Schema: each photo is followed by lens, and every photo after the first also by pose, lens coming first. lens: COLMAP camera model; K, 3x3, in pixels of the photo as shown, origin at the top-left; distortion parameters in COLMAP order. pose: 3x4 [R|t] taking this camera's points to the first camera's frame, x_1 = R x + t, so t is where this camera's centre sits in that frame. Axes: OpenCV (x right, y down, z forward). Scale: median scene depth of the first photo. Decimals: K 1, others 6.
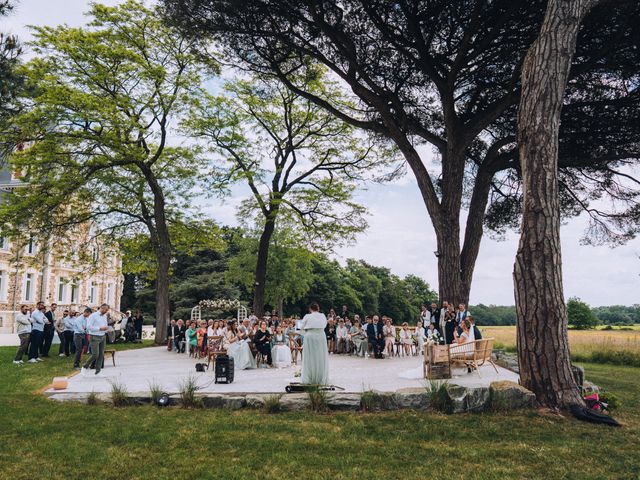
lens RADIAL K [[485.9, 0, 320.4], [0, 485.9, 236.9], [0, 0, 1]] dist [-0.004266, 0.006354]
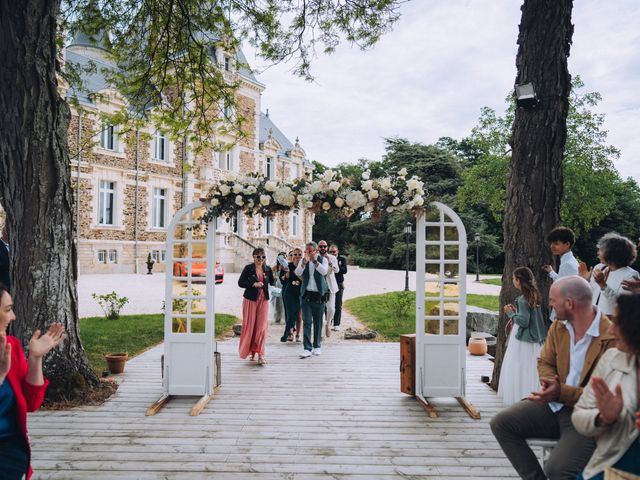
lens RADIAL K [[485.9, 0, 318.0], [0, 485.9, 236.0], [0, 0, 1]] dist [-0.004266, 0.006354]
pose [[0.875371, 0.009009, -0.483367, -0.095516], [0.052125, 0.992239, 0.112890, 0.109352], [0.480633, -0.124016, 0.868108, 0.714690]]
